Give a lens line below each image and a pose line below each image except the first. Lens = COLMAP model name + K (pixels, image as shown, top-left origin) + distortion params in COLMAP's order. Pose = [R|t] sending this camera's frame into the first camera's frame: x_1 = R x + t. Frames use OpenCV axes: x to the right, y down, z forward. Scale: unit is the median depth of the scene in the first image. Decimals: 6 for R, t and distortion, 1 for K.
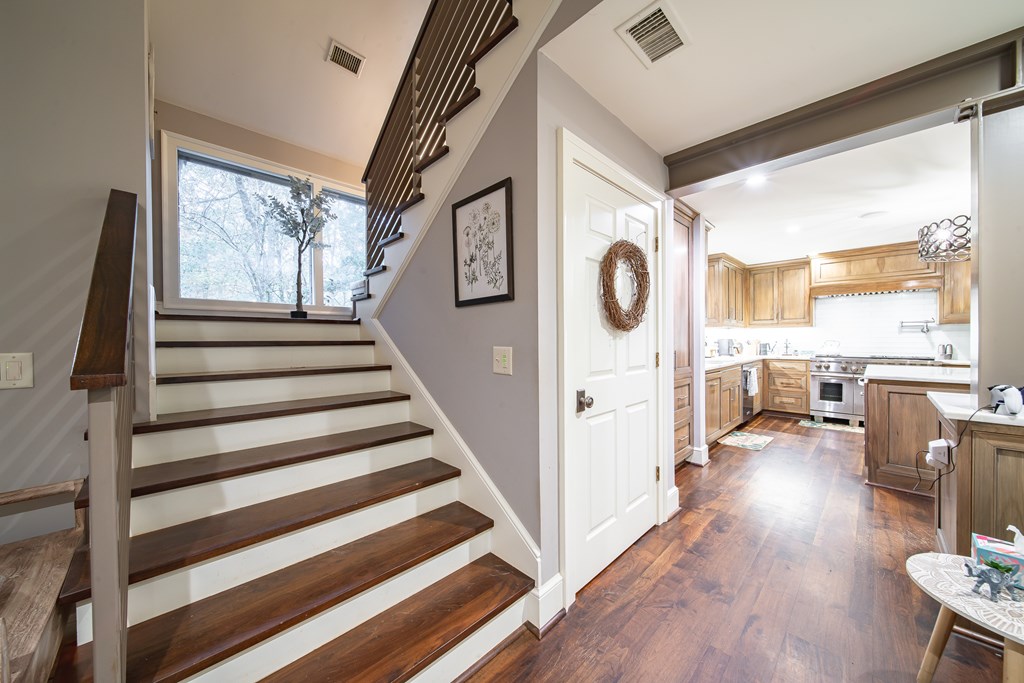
lens RADIAL K [[352.5, 0, 518.6], [0, 352.5, 343.8], [0, 0, 1]] dist [0.003194, 0.000086]
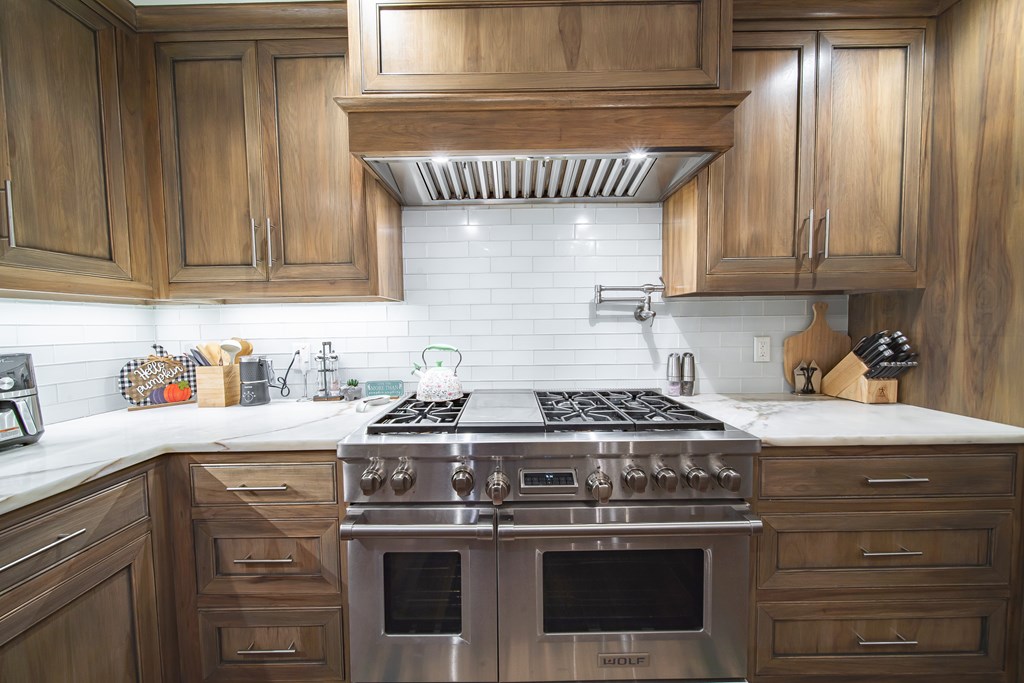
lens RADIAL K [[352.5, 0, 509.2], [0, 352.5, 341.9], [0, 0, 1]] dist [0.003194, 0.000086]
pose [[0.705728, -0.045705, 0.707007, 0.716861], [0.017825, 0.998747, 0.046772, -0.025879], [-0.708259, -0.020406, 0.705658, 0.751827]]
